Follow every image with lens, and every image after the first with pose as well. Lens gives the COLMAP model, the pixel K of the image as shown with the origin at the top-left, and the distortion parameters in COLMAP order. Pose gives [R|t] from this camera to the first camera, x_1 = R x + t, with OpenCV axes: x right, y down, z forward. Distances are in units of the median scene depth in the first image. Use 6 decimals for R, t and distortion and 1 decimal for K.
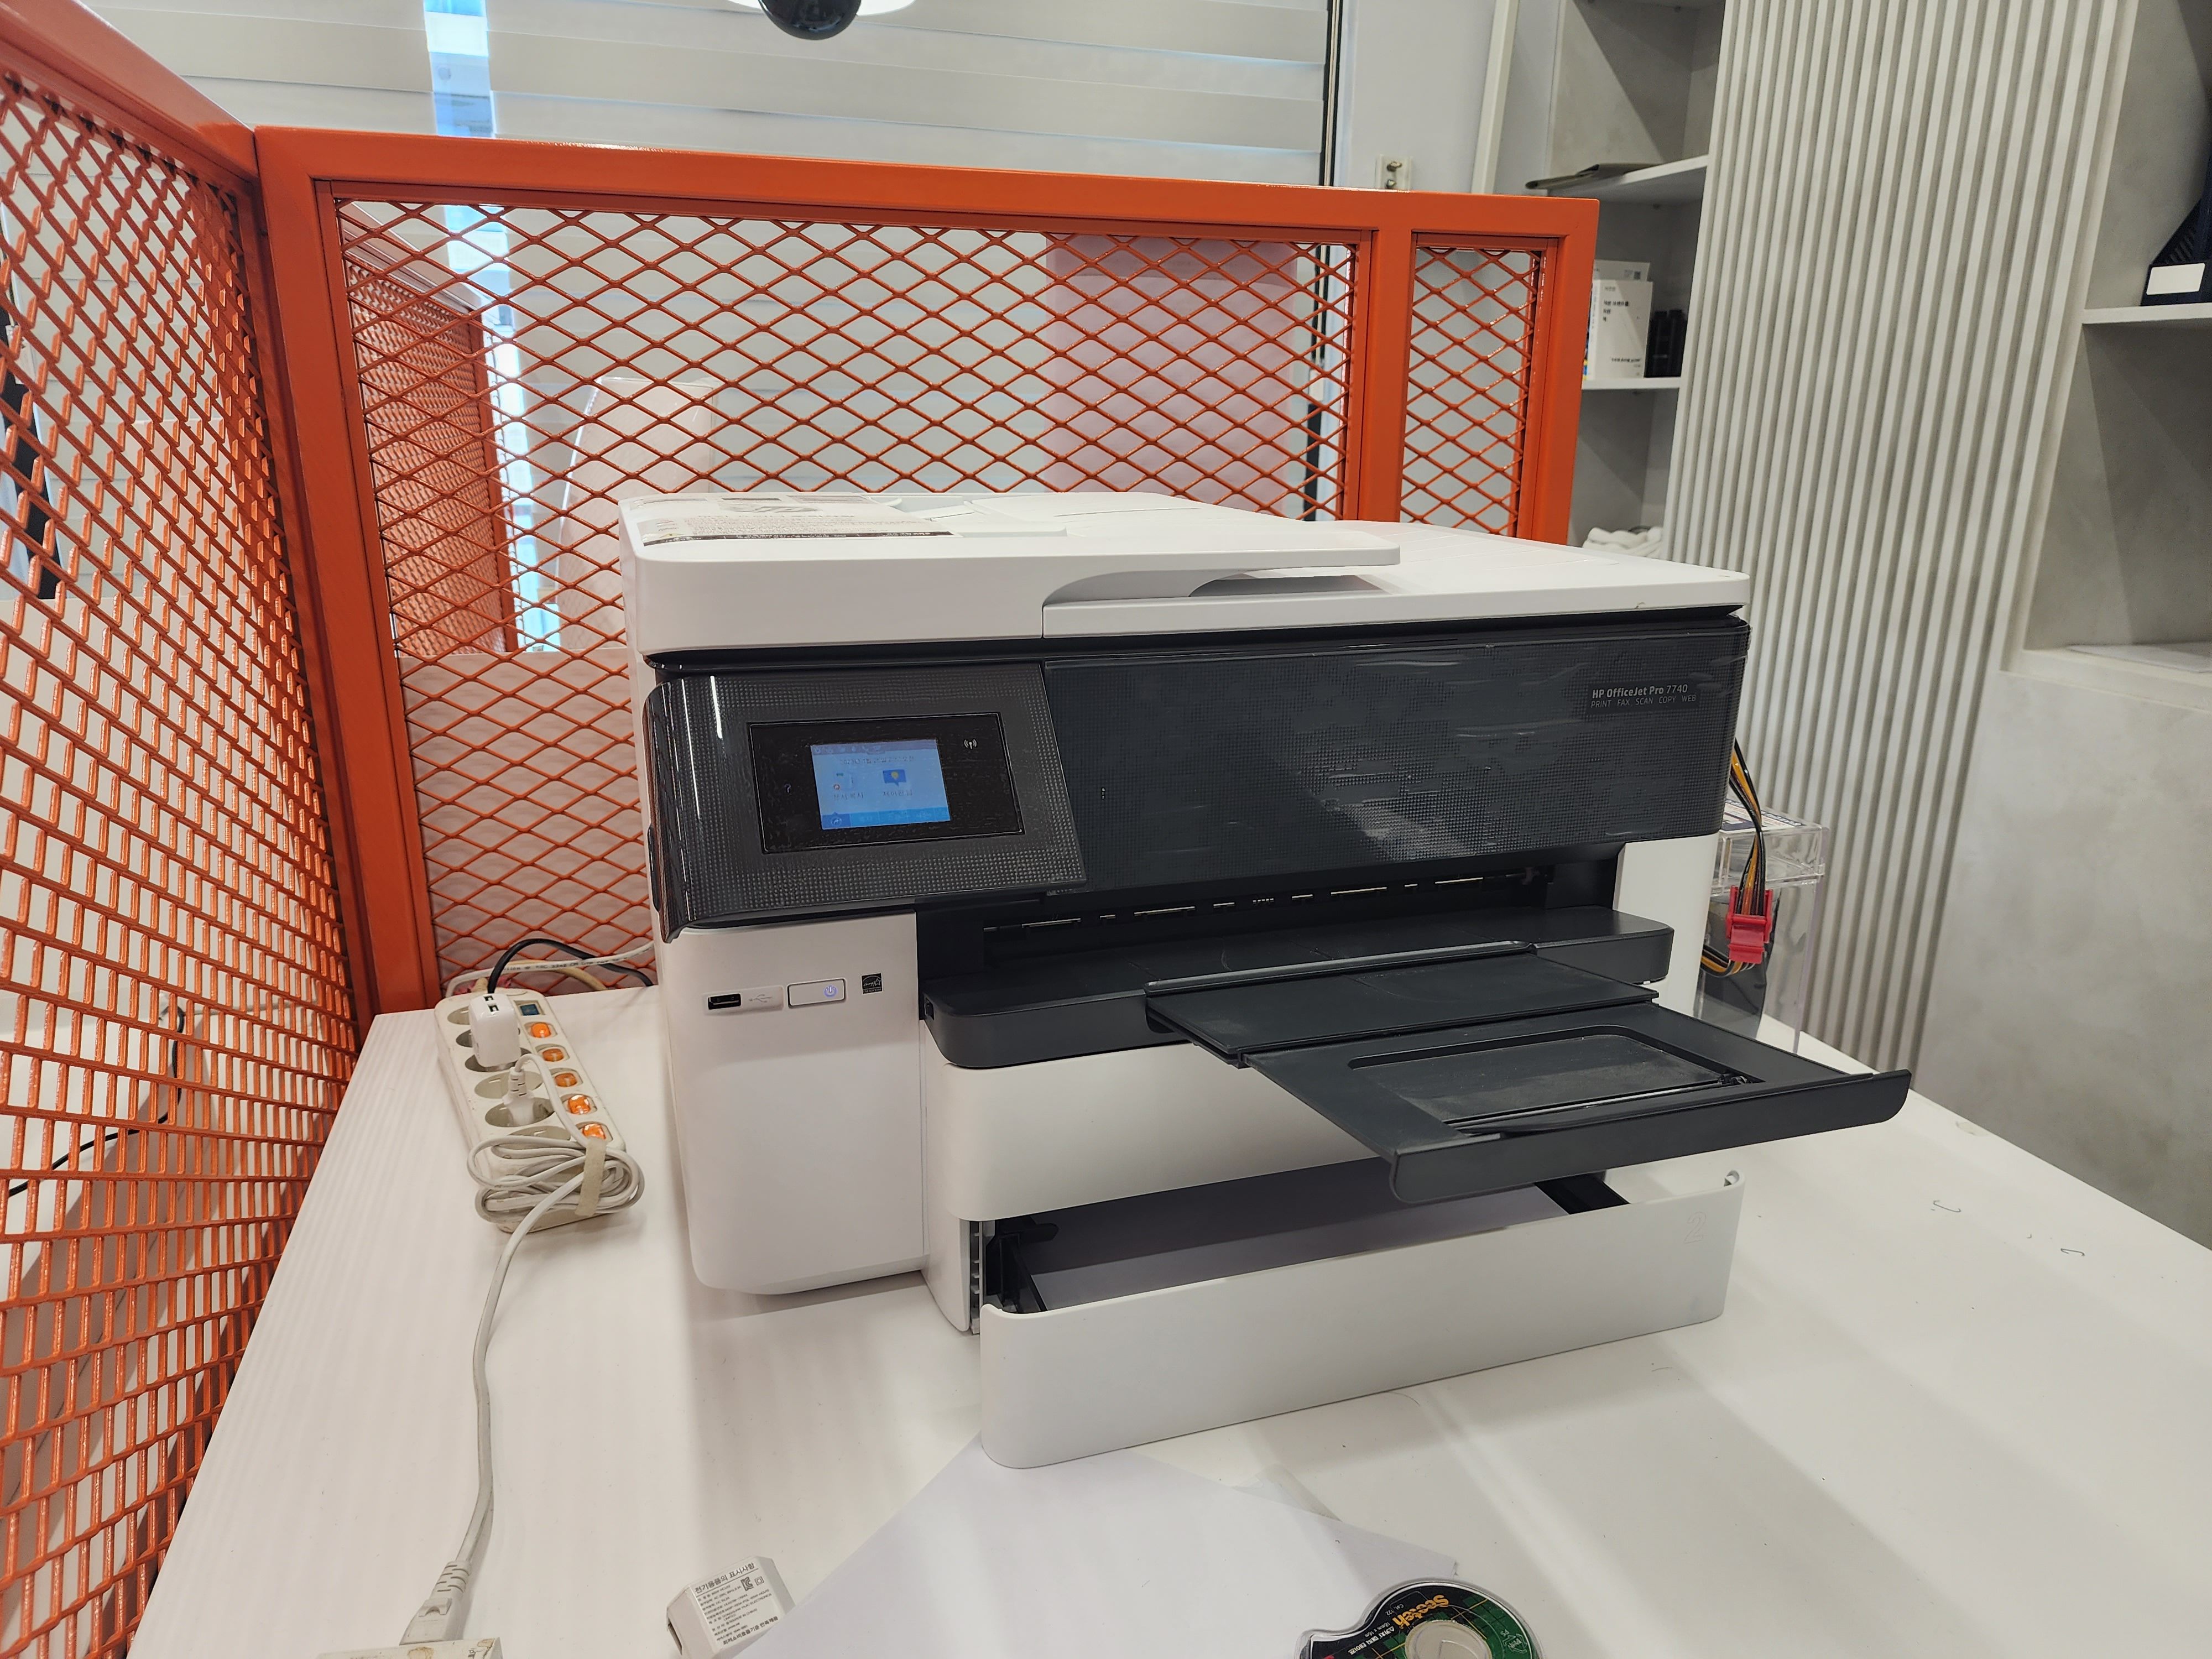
lens RADIAL K [[1513.1, 0, 1126.3], [0, 1513.1, 846.2], [0, 0, 1]] dist [0.057295, -0.053700]
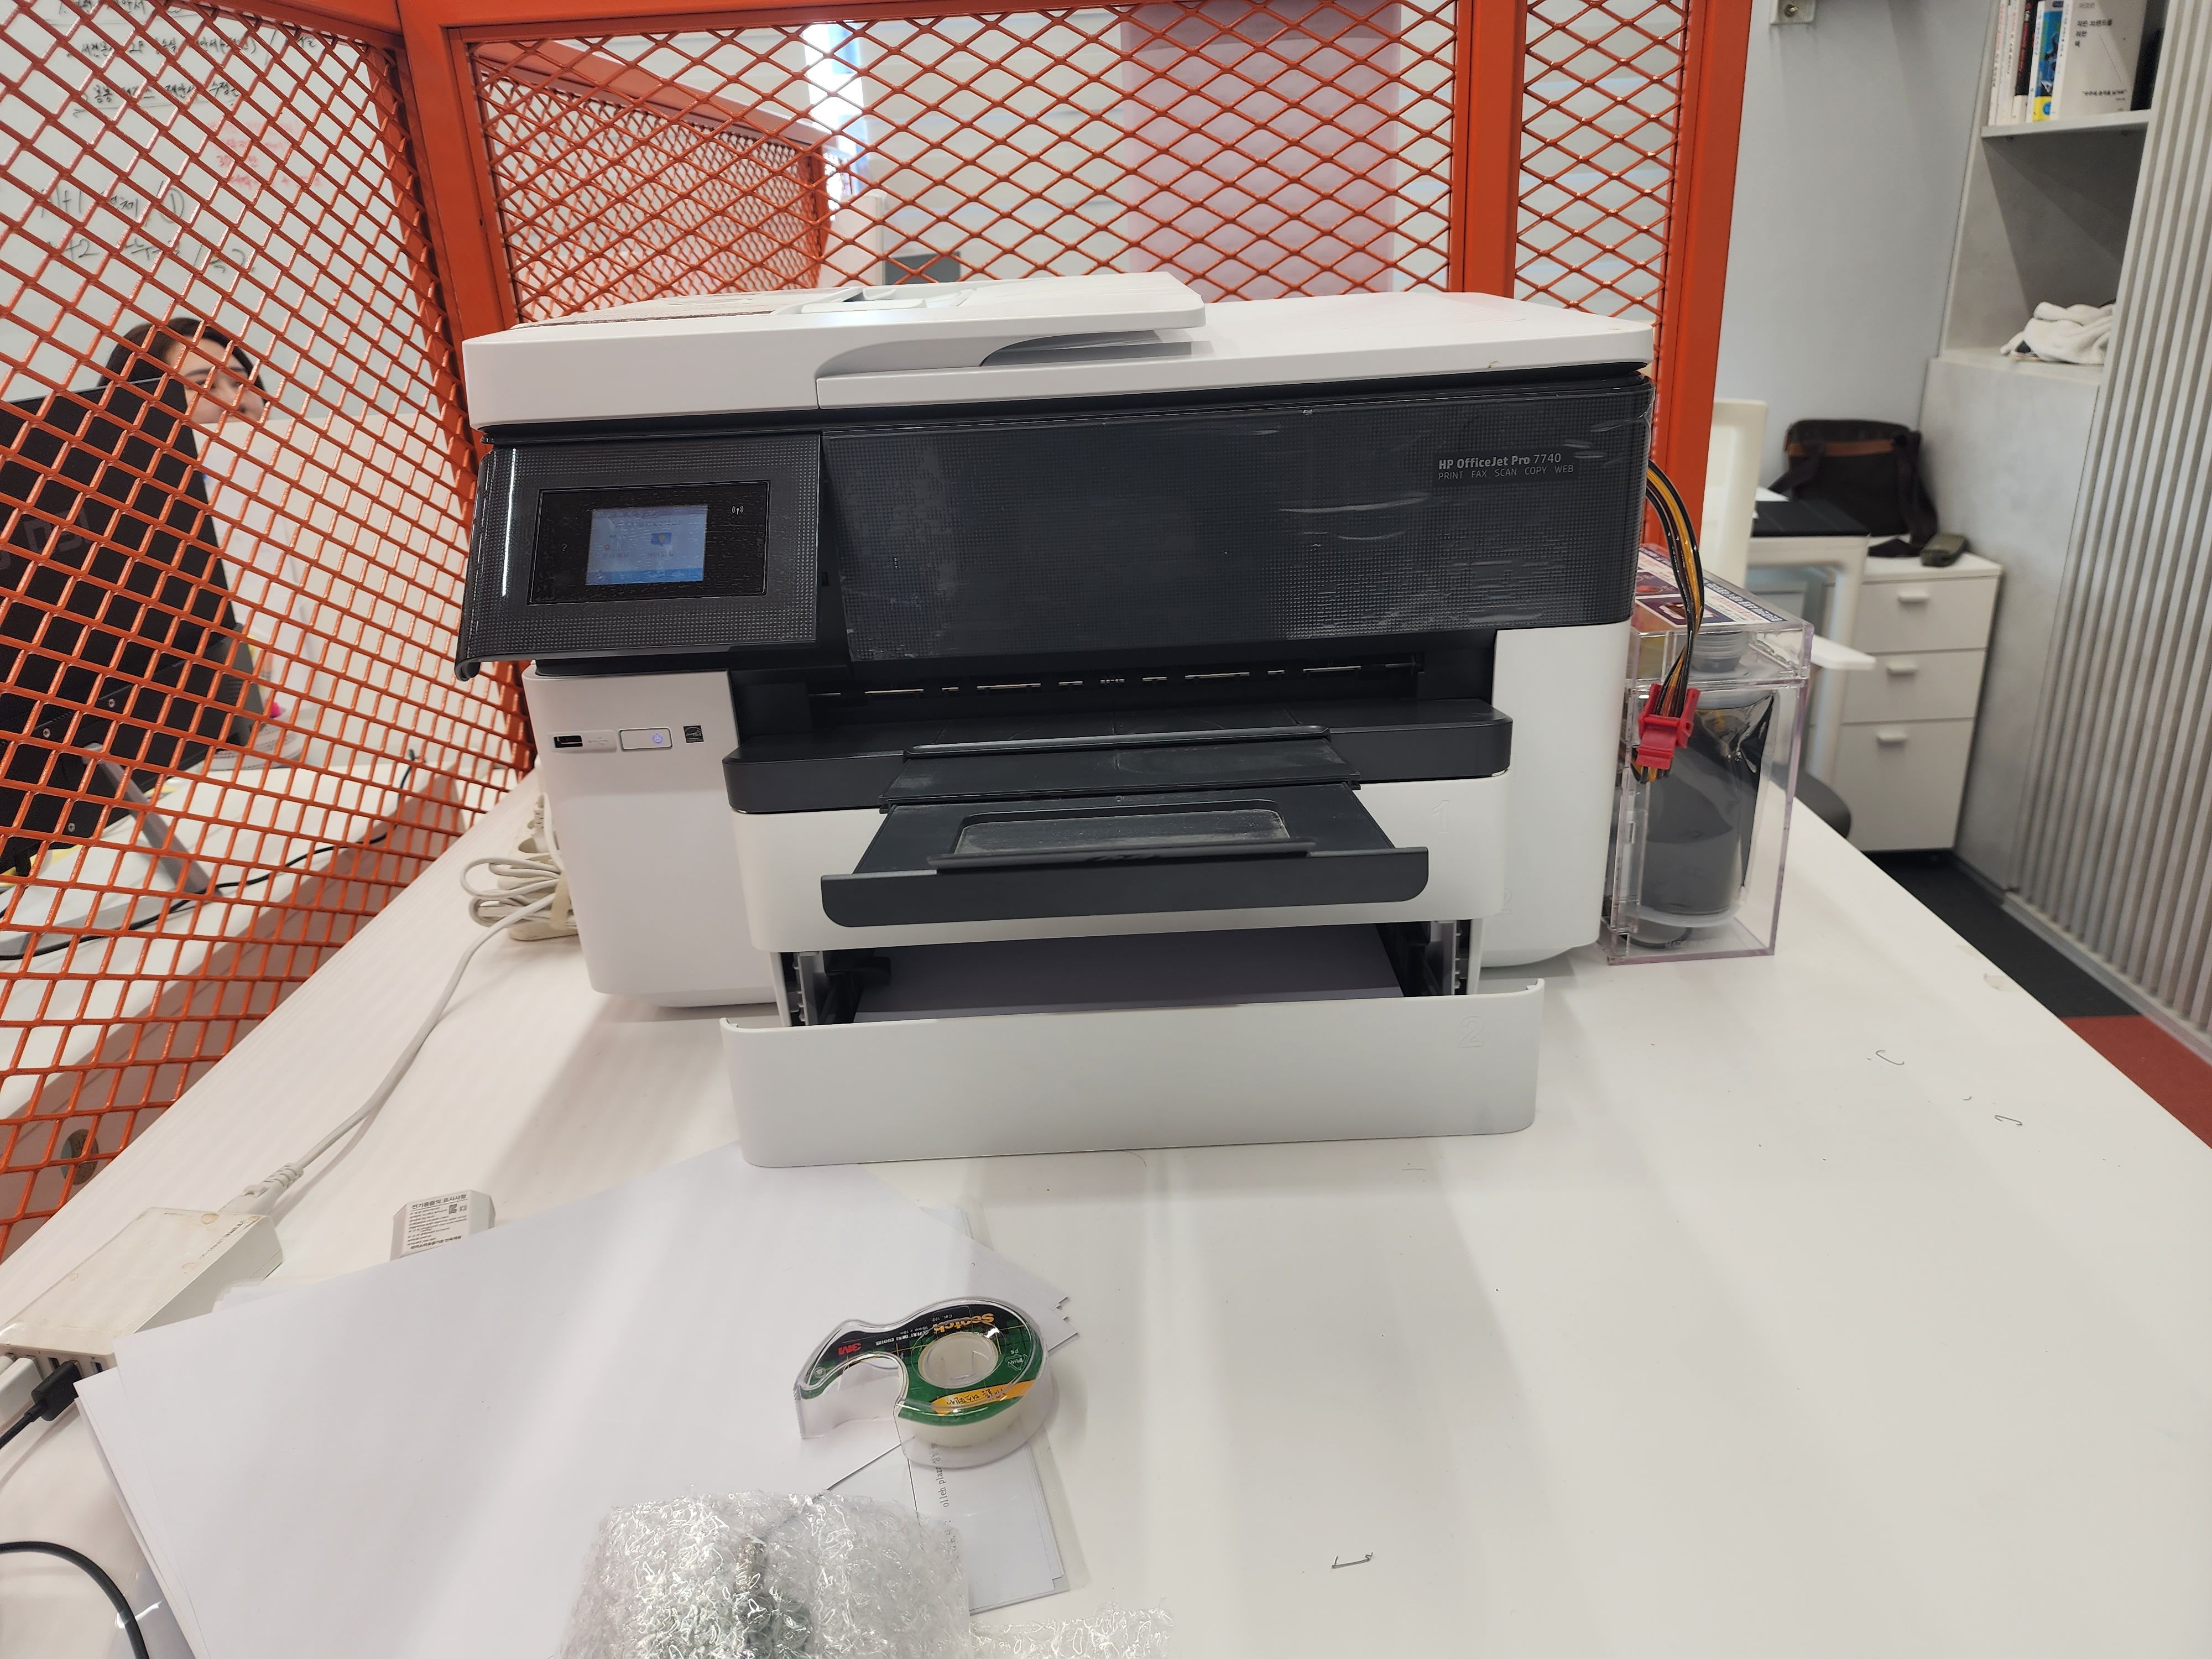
lens RADIAL K [[1518.6, 0, 1088.4], [0, 1518.6, 809.4], [0, 0, 1]] dist [0.049796, -0.046487]
pose [[0.944706, 0.061067, -0.322181, 0.394557], [-0.032554, 0.995119, 0.093162, 0.027731], [0.326298, -0.077522, 0.942083, 0.036259]]
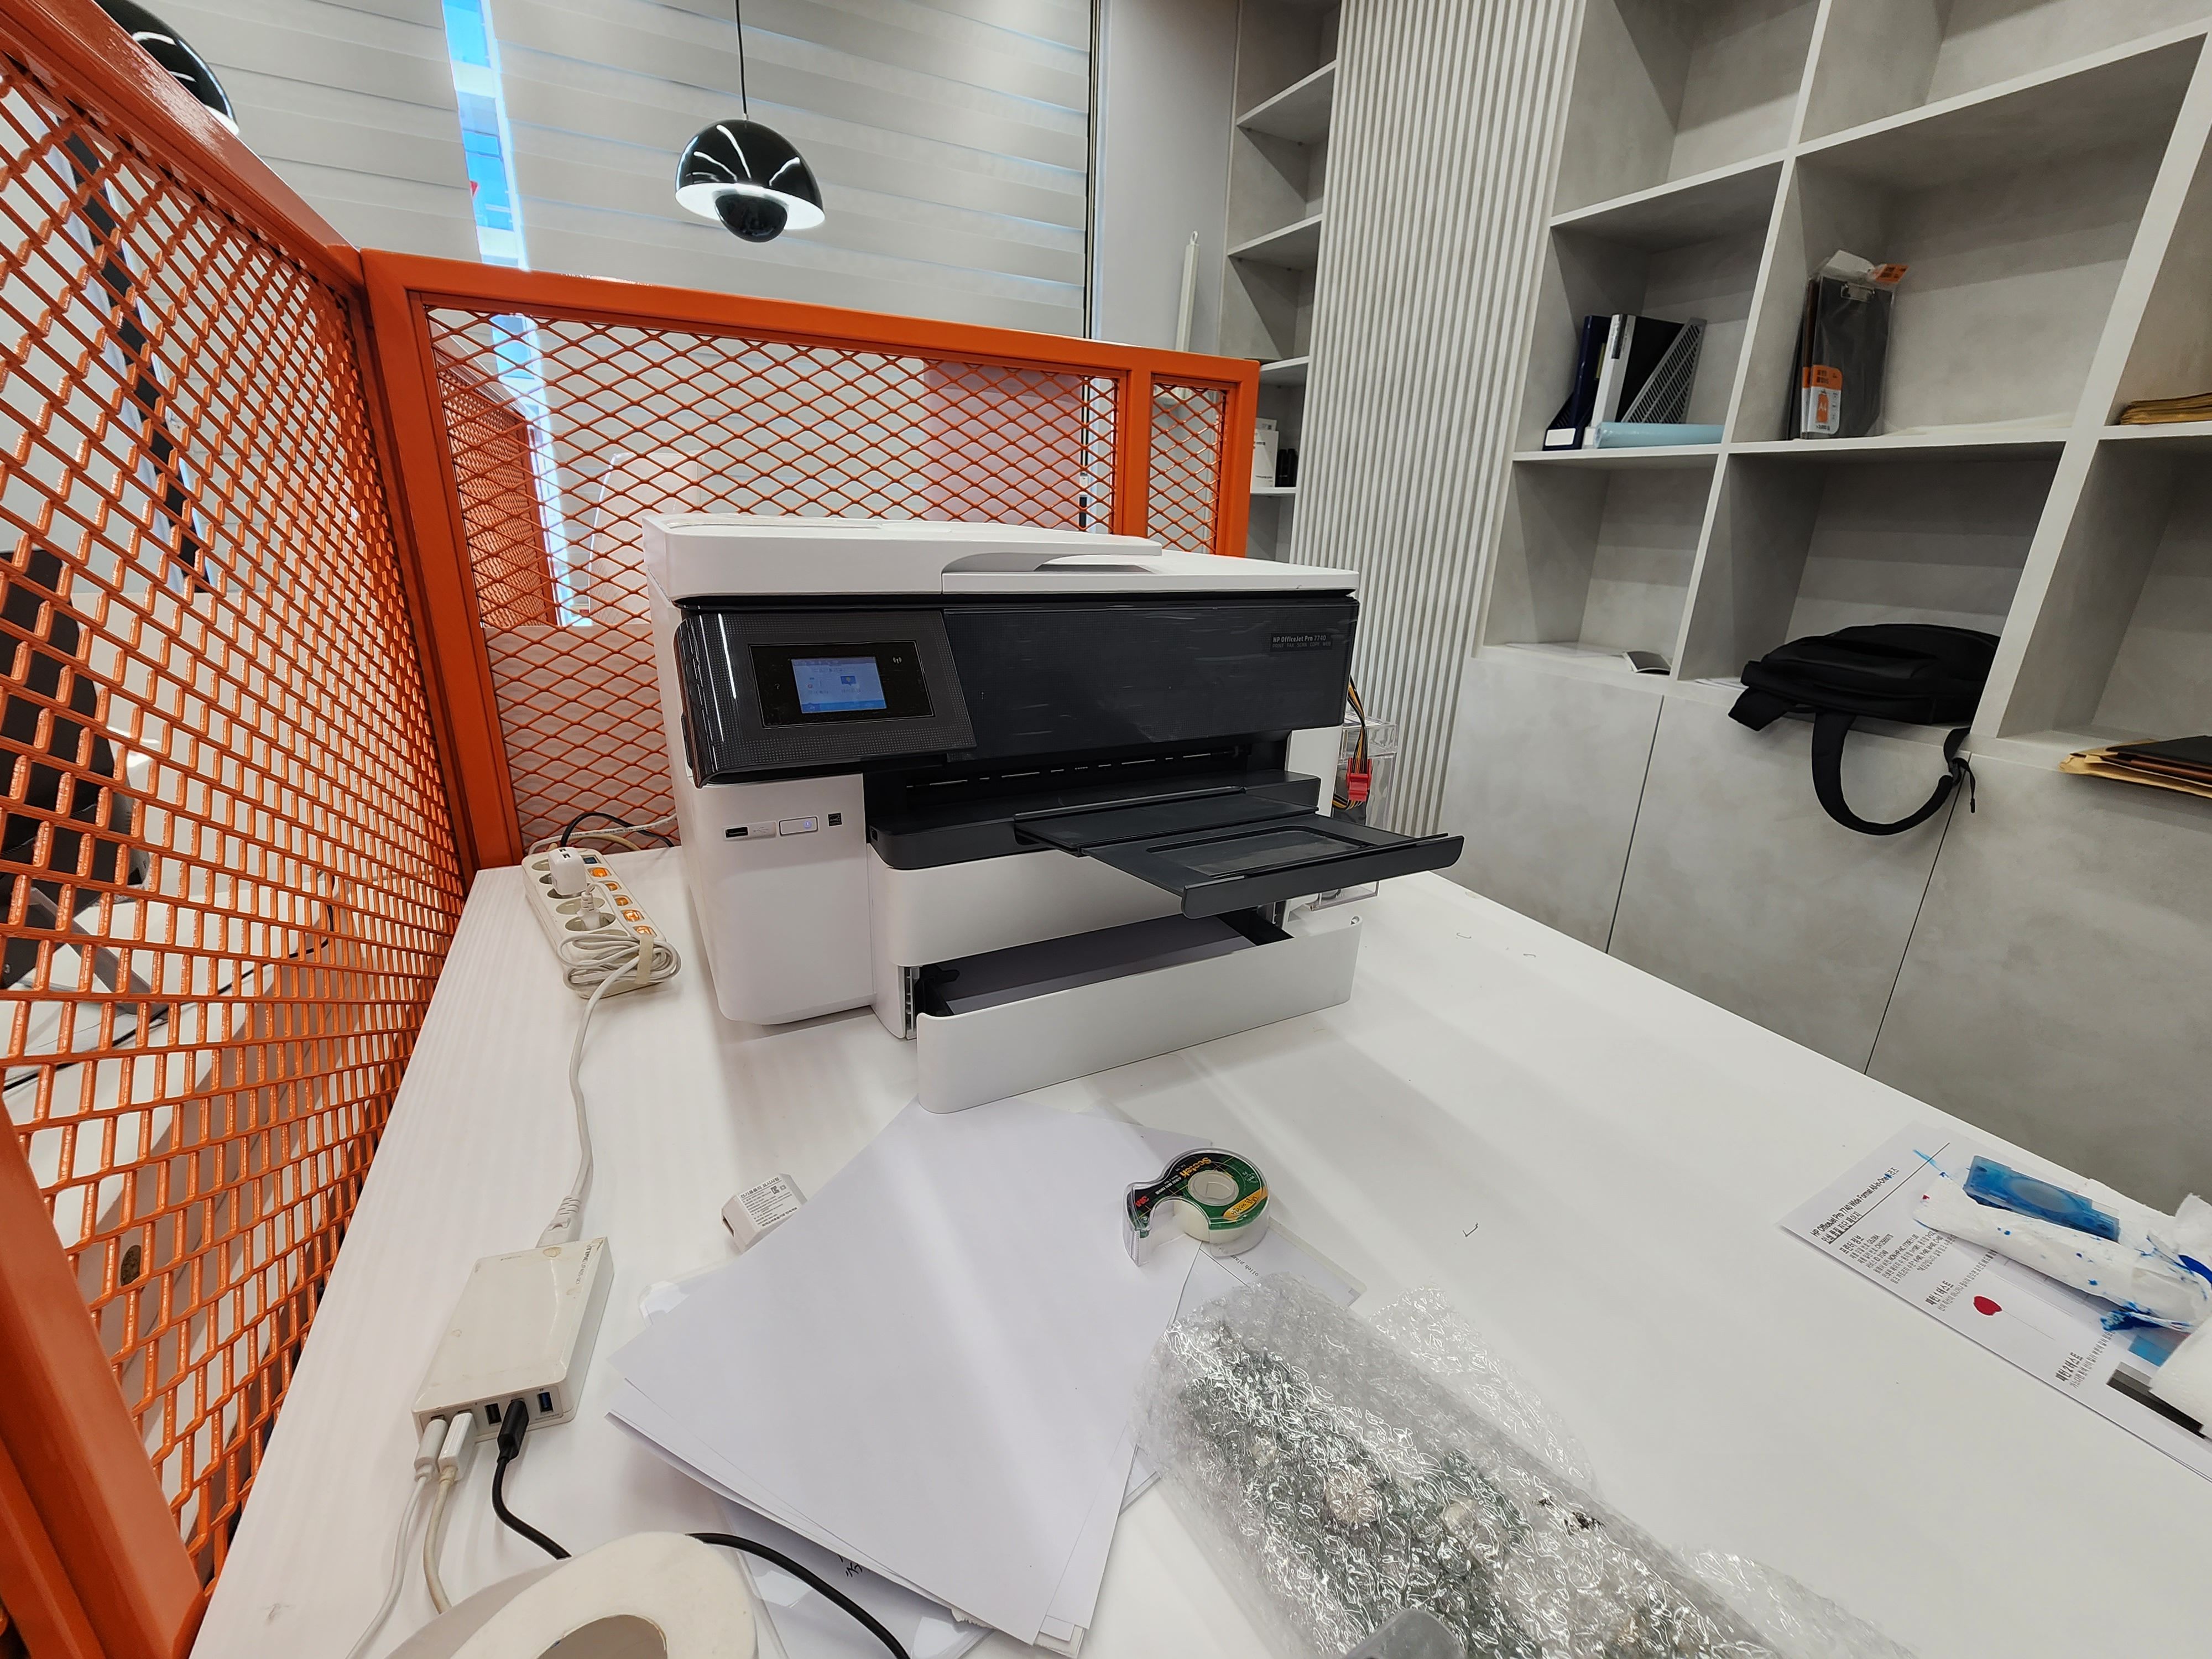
lens RADIAL K [[925.0, 0, 1125.8], [0, 925.0, 813.2], [0, 0, 1]] dist [-0.000120, -0.000078]
pose [[0.985241, -0.027111, 0.169013, -0.029432], [0.021043, 0.999072, 0.037592, 0.046676], [-0.169875, -0.033481, 0.984897, 0.015972]]
